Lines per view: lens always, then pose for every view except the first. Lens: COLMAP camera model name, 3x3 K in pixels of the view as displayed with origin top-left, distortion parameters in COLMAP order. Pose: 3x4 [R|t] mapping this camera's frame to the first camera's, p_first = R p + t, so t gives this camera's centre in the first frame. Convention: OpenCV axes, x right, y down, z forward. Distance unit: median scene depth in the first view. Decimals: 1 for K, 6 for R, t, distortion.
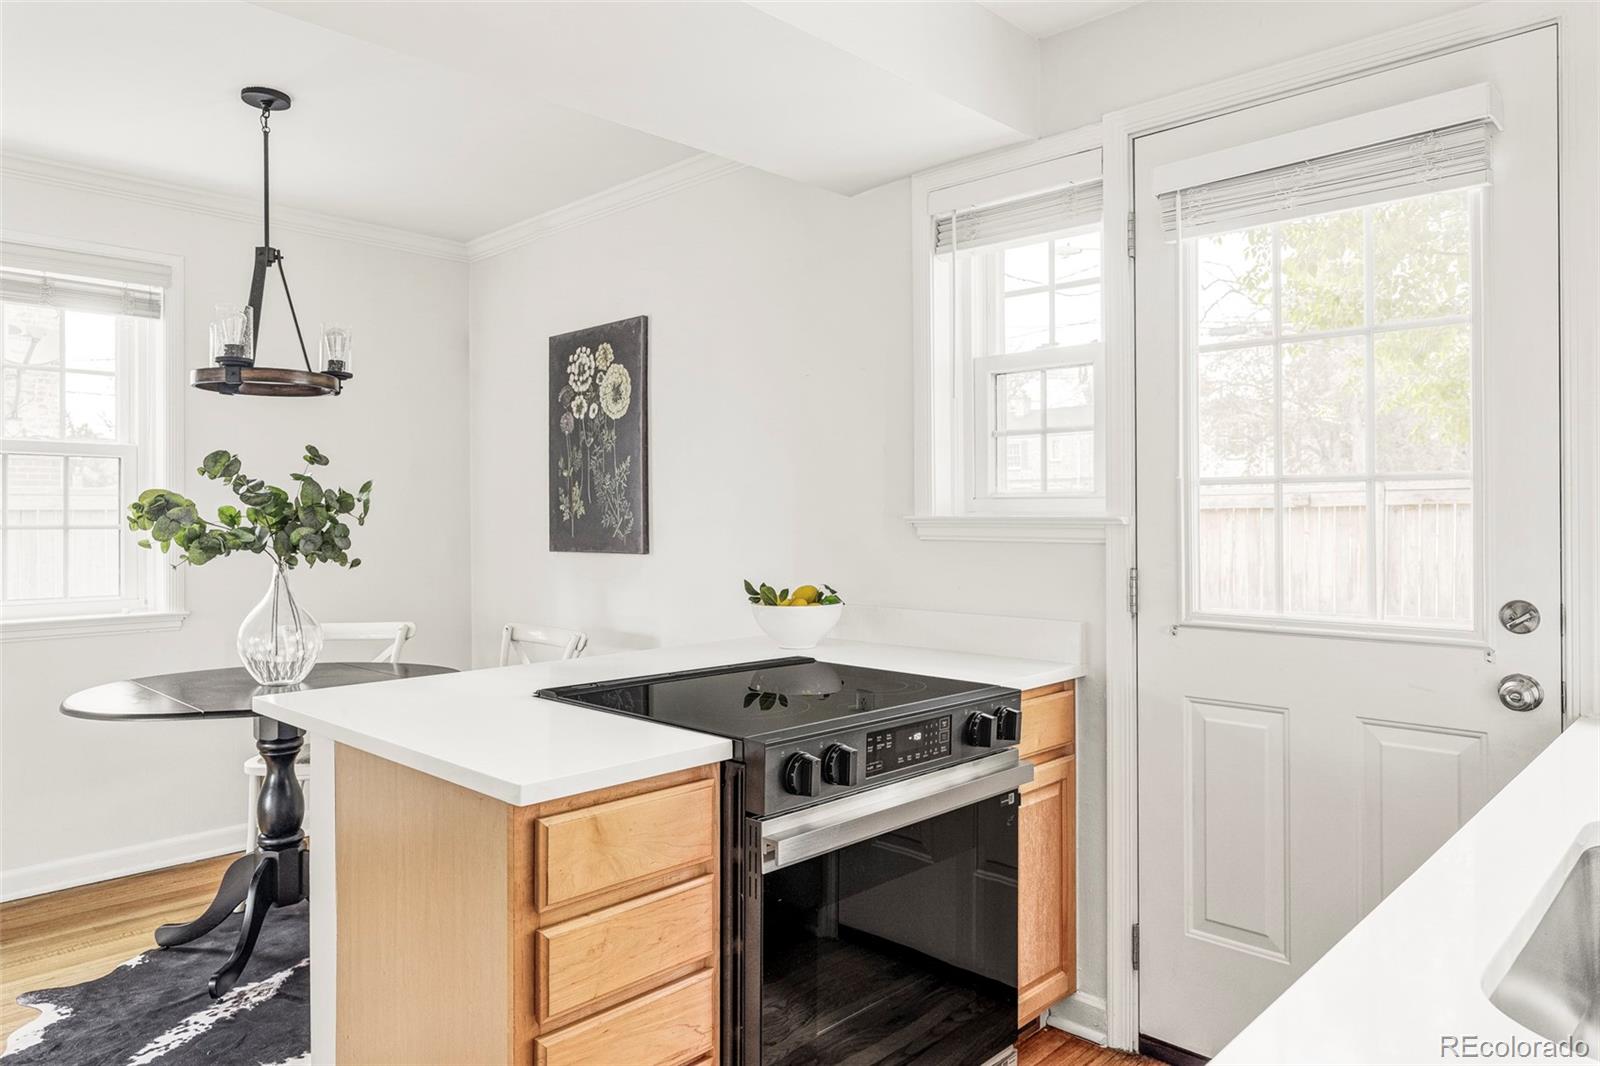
lens RADIAL K [[1017.6, 0, 803.8], [0, 1017.6, 514.1], [0, 0, 1]] dist [-0.001887, -0.000051]
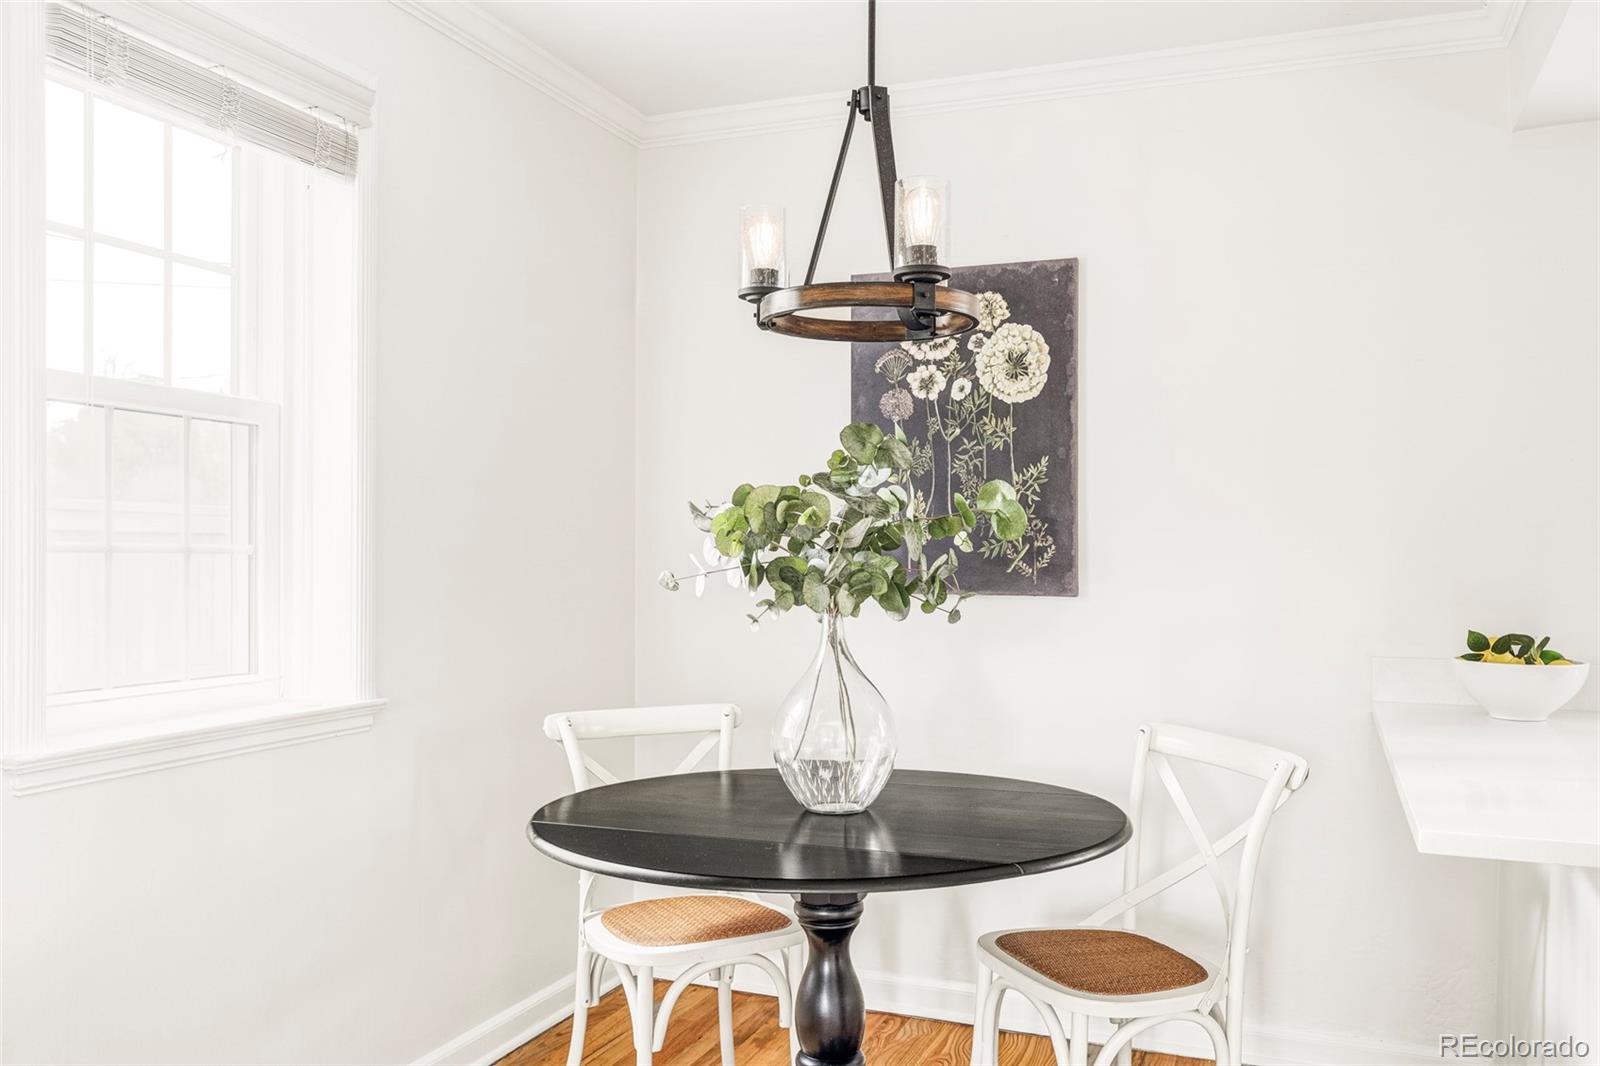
lens RADIAL K [[1295.3, 0, 797.7], [0, 1295.3, 569.5], [0, 0, 1]] dist [-0.002891, -0.000208]
pose [[0.926065, 0.005088, 0.377330, -0.652753], [-0.012093, 0.999796, 0.016198, 0.008164], [-0.377170, -0.019563, 0.925937, 0.230241]]
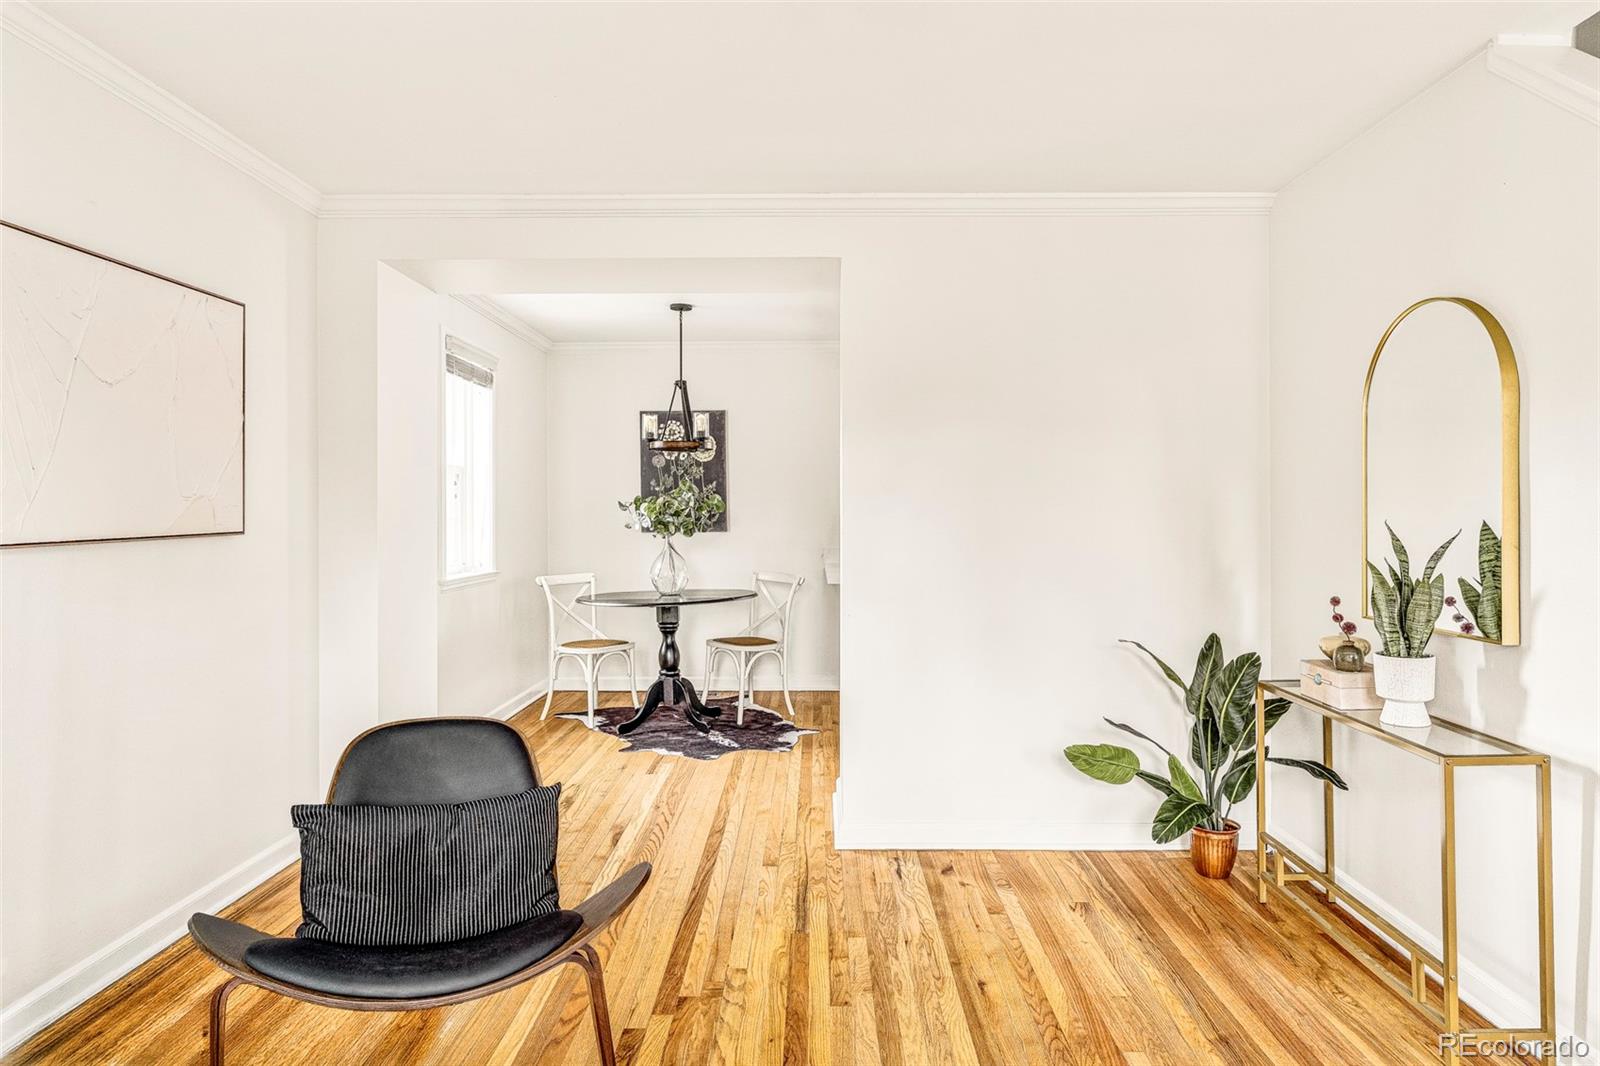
lens RADIAL K [[952.7, 0, 799.0], [0, 952.7, 519.8], [0, 0, 1]] dist [-0.005781, -0.000355]
pose [[0.731328, -0.003250, 0.682018, -1.267320], [-0.000020, 0.999989, 0.004787, 0.007390], [-0.682026, -0.003514, 0.731320, -0.429973]]
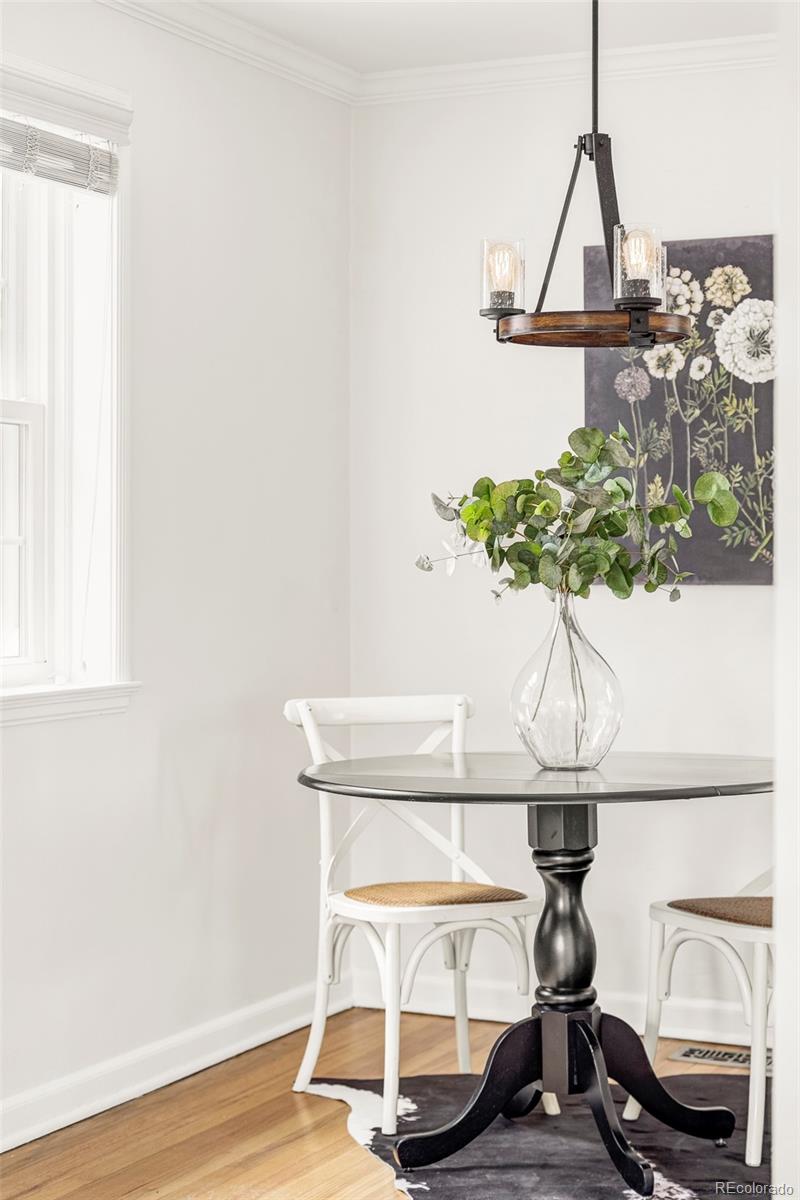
lens RADIAL K [[2242.9, 0, 397.7], [0, 2242.9, 555.2], [0, 0, 1]] dist [0.039074, -0.041951]
pose [[0.943996, 0.003778, 0.329935, -0.882114], [-0.005099, 0.999982, 0.003136, 0.015418], [-0.329917, -0.004643, 0.943998, -0.302843]]
